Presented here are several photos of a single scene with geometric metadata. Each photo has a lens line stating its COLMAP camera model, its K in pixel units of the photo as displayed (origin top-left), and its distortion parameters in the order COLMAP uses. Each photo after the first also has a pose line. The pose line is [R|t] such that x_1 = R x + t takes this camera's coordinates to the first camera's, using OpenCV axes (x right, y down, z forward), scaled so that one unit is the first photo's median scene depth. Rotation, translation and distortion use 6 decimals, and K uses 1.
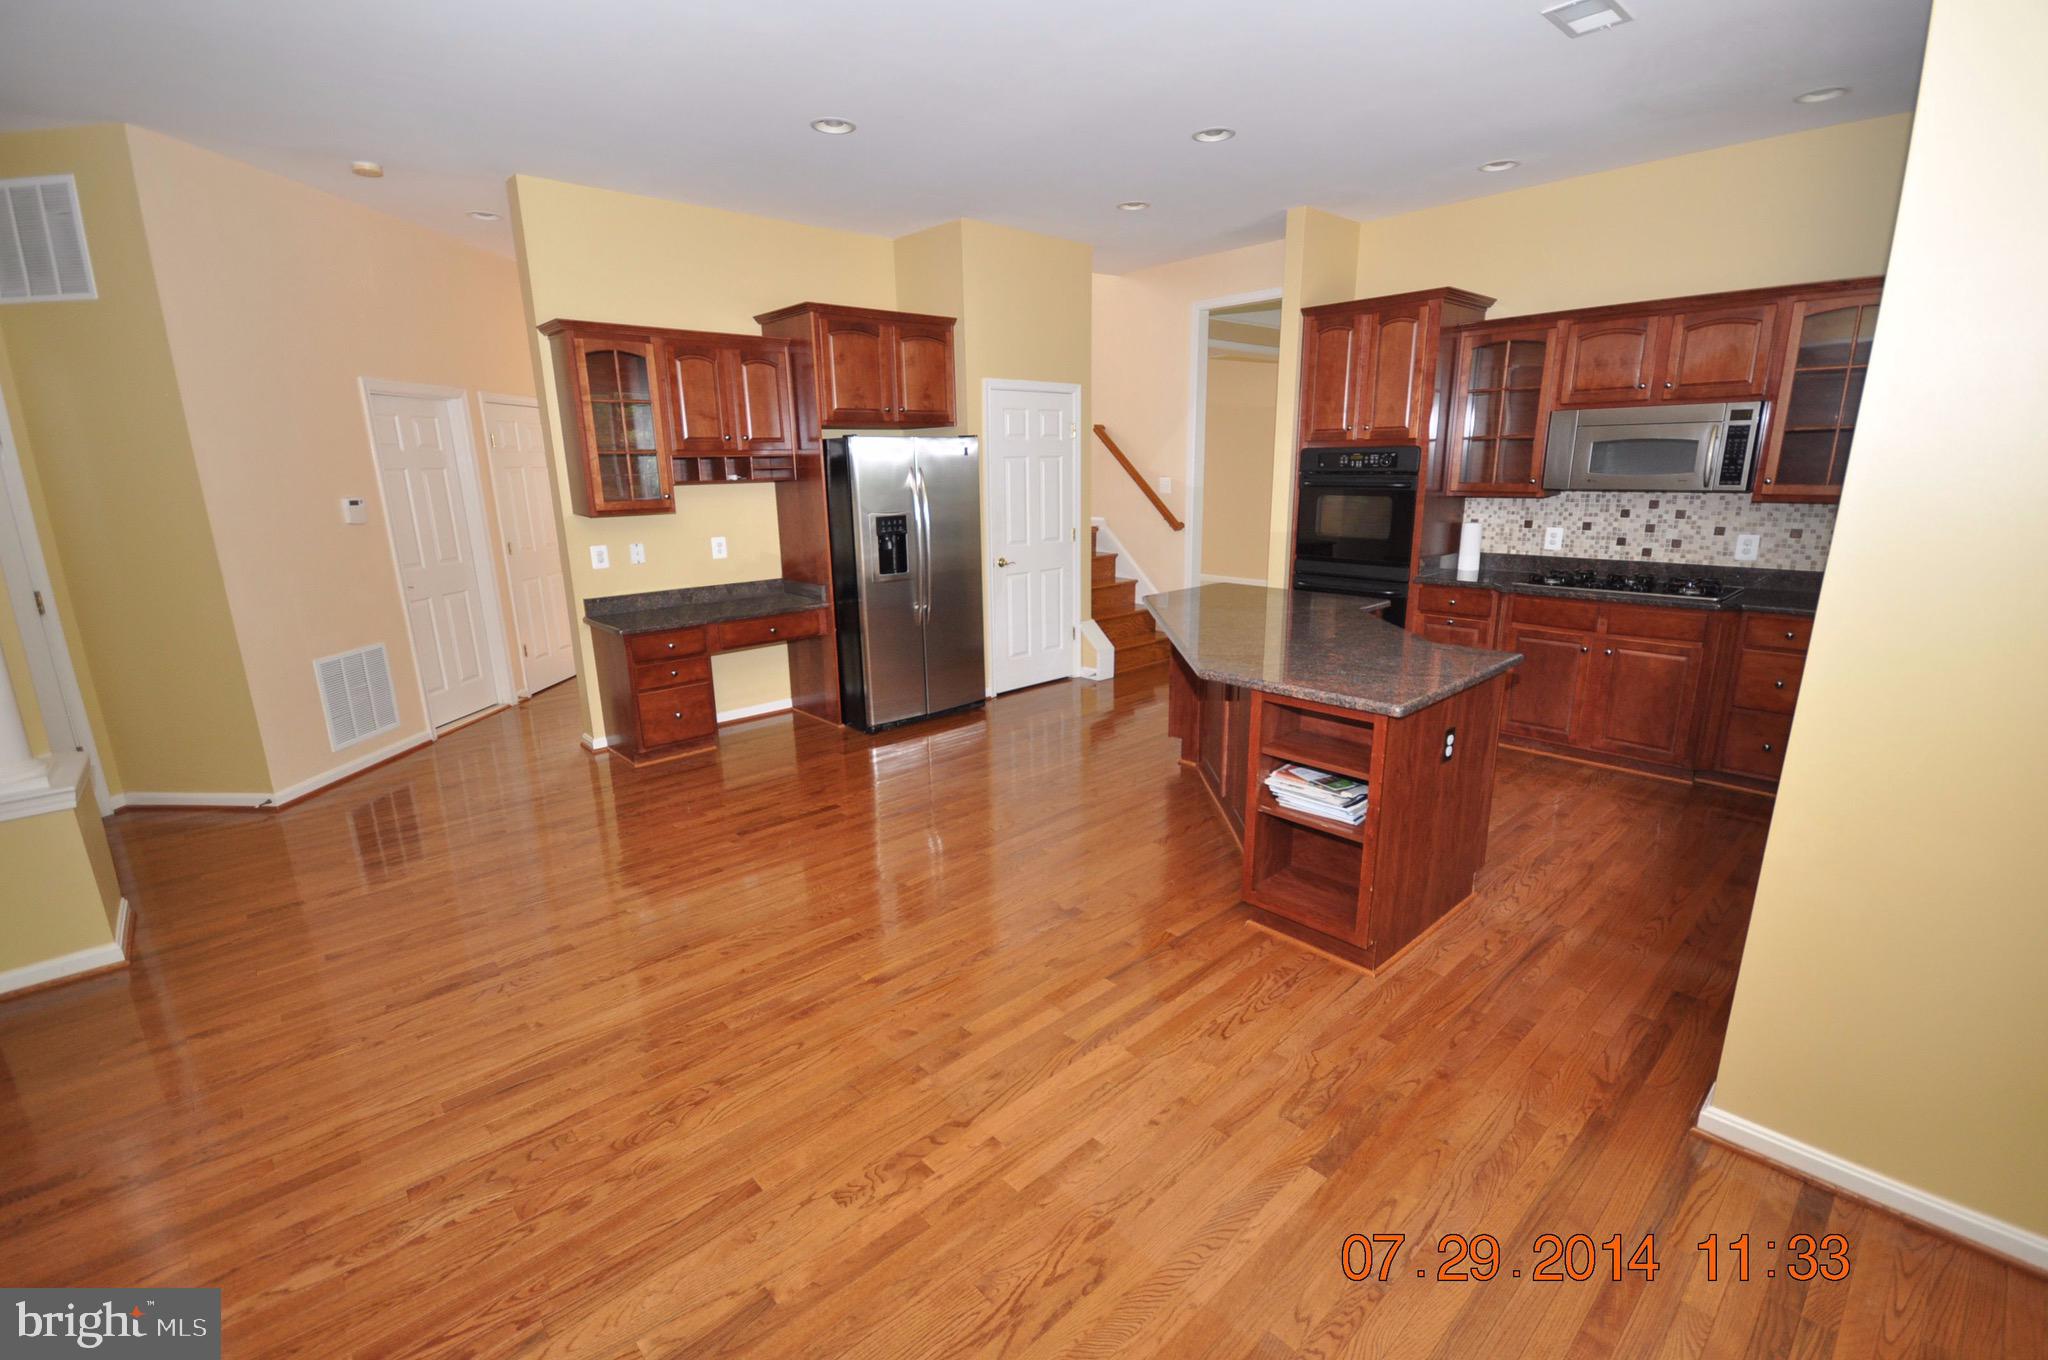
lens RADIAL K [[897.4, 0, 1026.1], [0, 897.4, 685.4], [0, 0, 1]] dist [-0.001796, -0.001621]
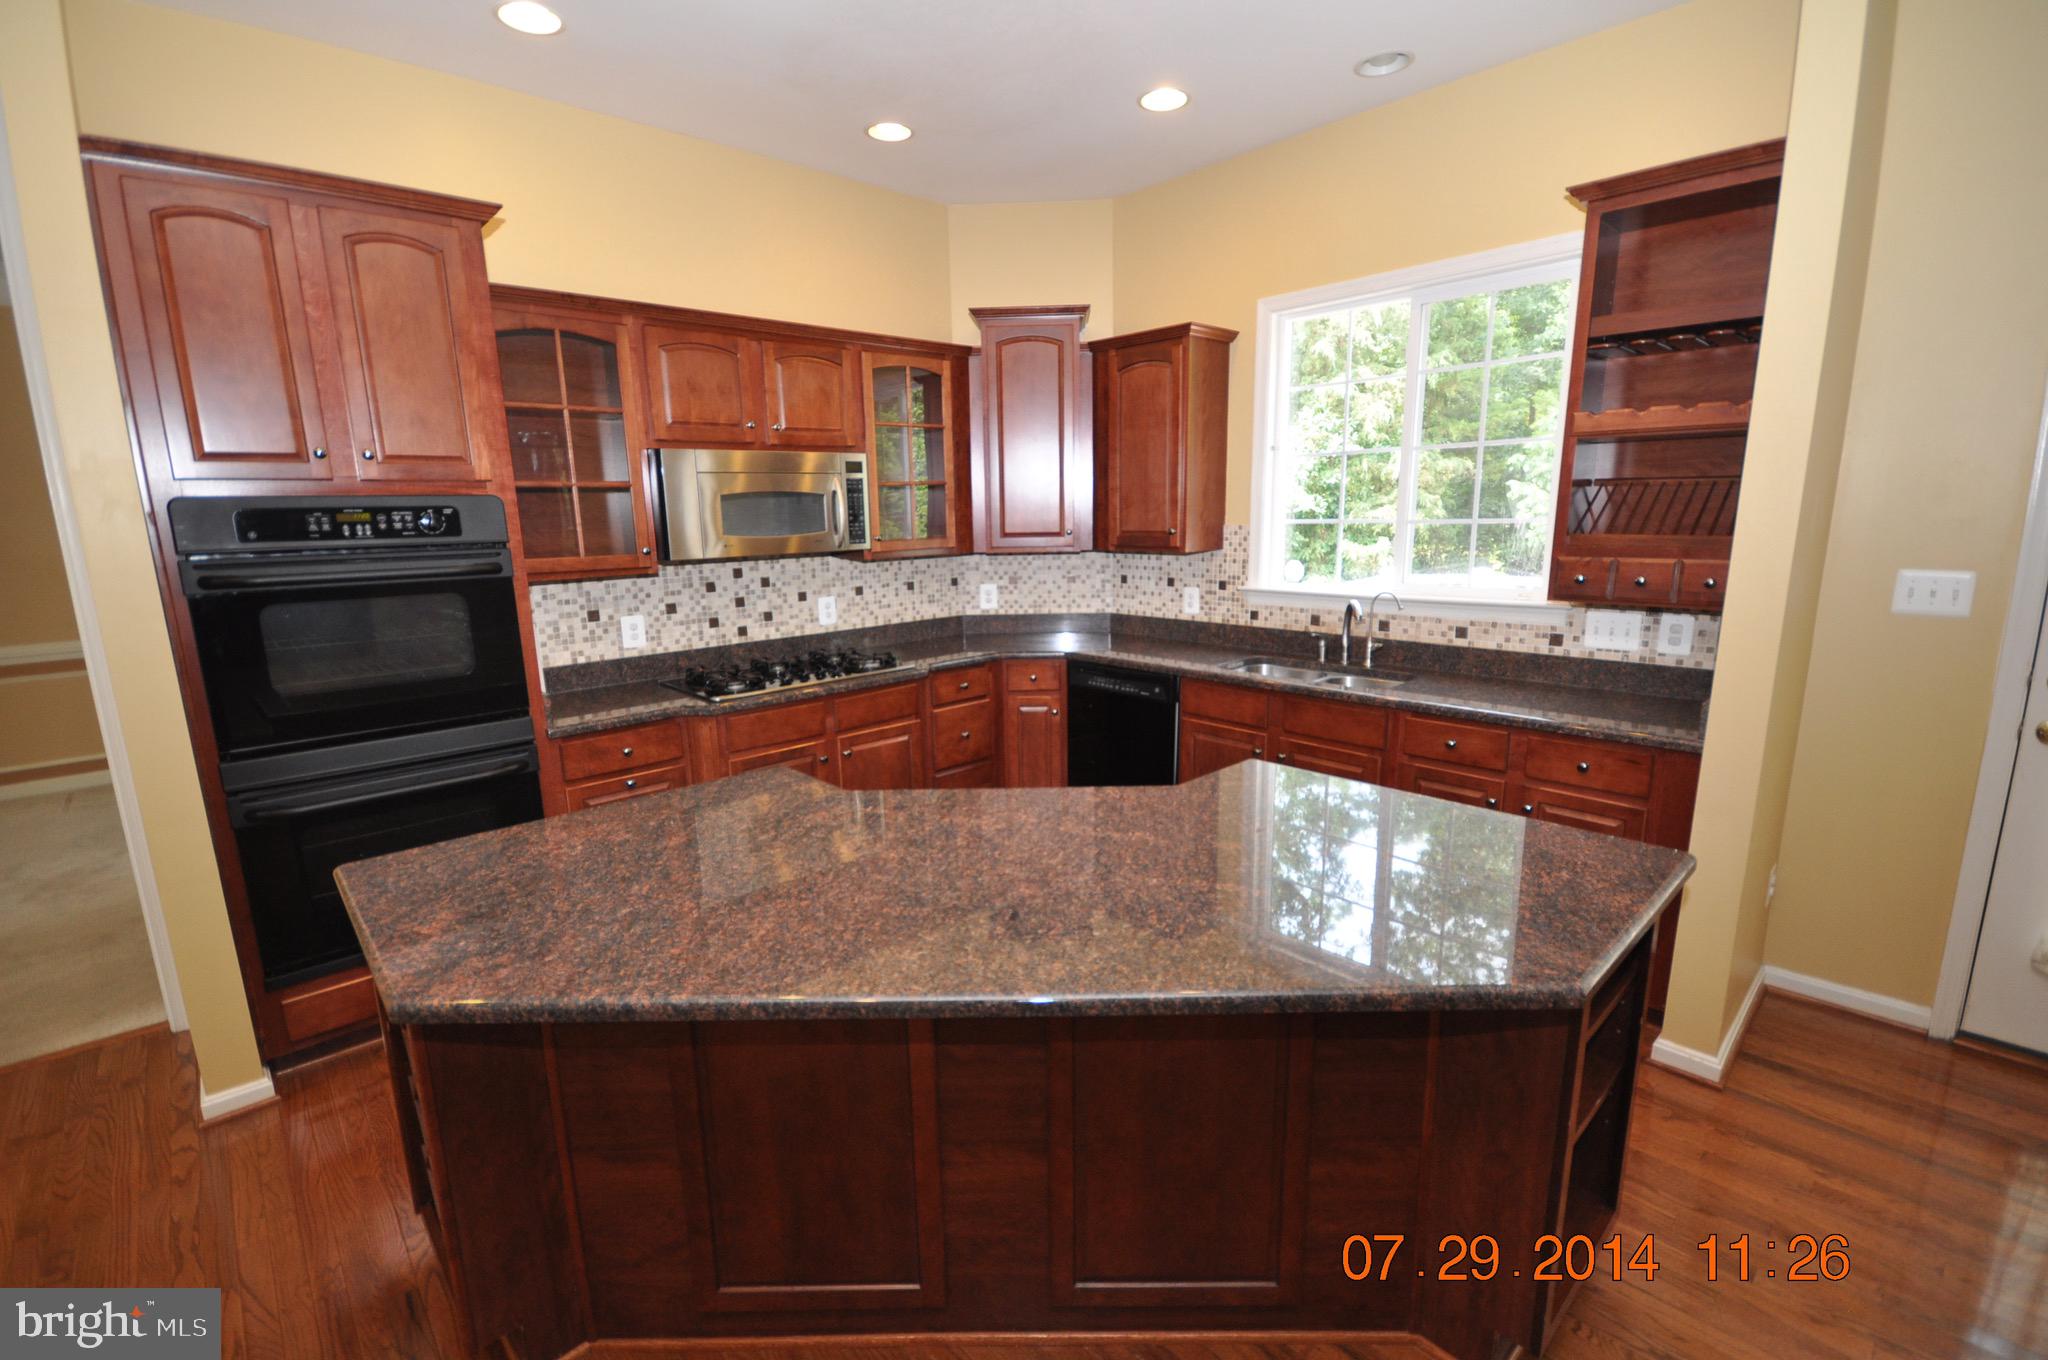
lens RADIAL K [[897.4, 0, 1026.8], [0, 897.4, 686.3], [0, 0, 1]] dist [-0.001796, -0.001621]
pose [[0.003736, -0.185817, 0.982577, -0.114783], [0.258774, 0.949294, 0.178539, -0.183131], [-0.965931, 0.253599, 0.051631, 0.736718]]
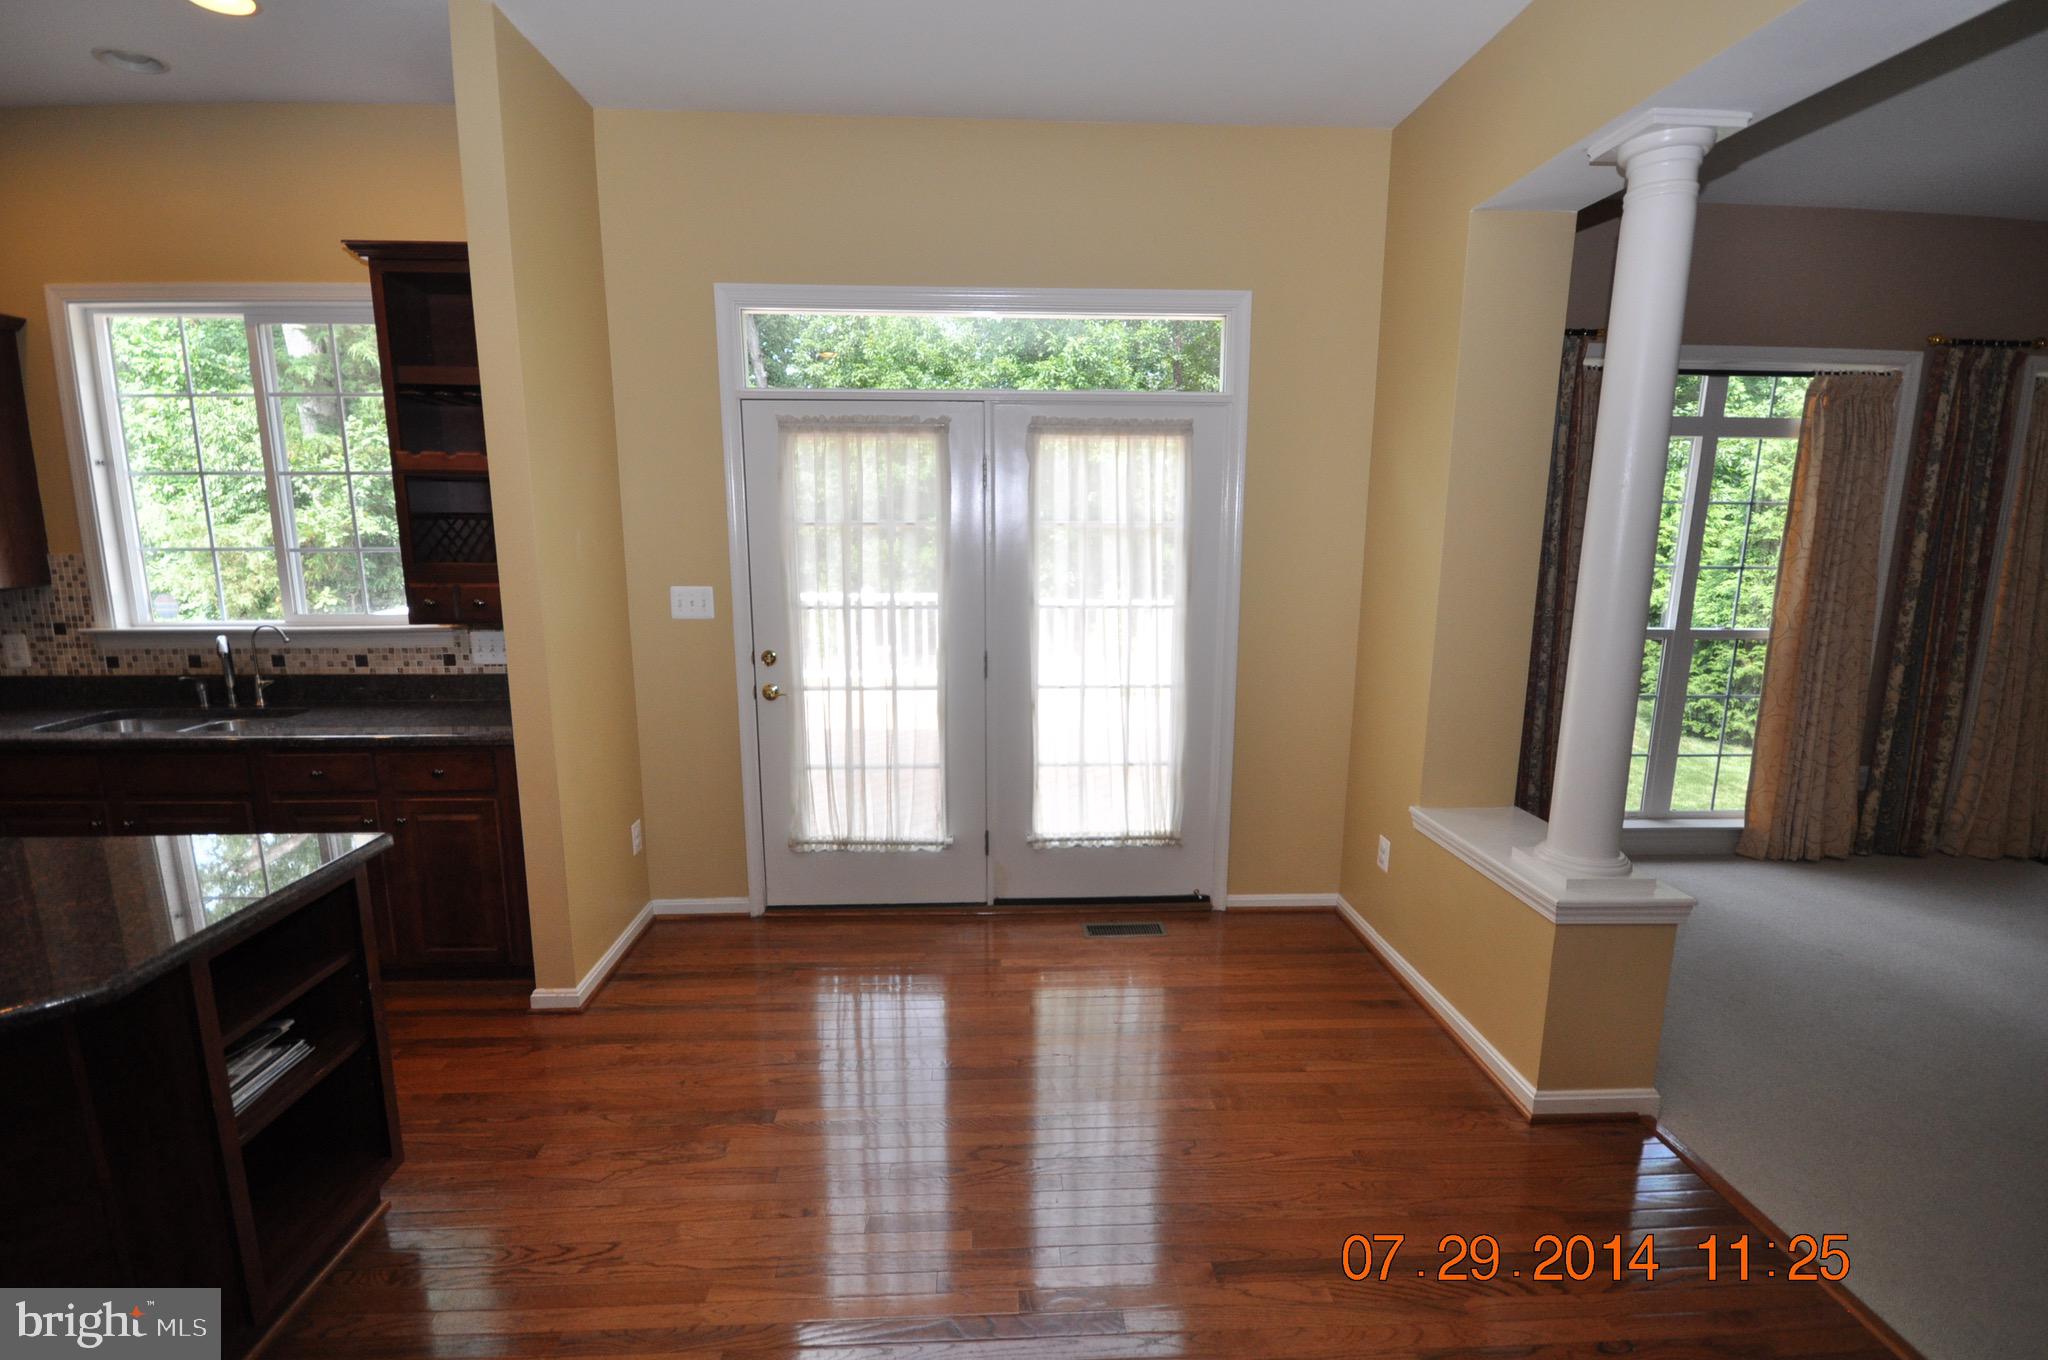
lens RADIAL K [[897.4, 0, 1021.9], [0, 897.4, 670.6], [0, 0, 1]] dist [-0.001796, -0.001621]
pose [[-0.769524, -0.091770, 0.631990, -0.267185], [0.156897, 0.932122, 0.326392, -0.148861], [-0.619045, 0.350324, -0.702891, 0.602567]]
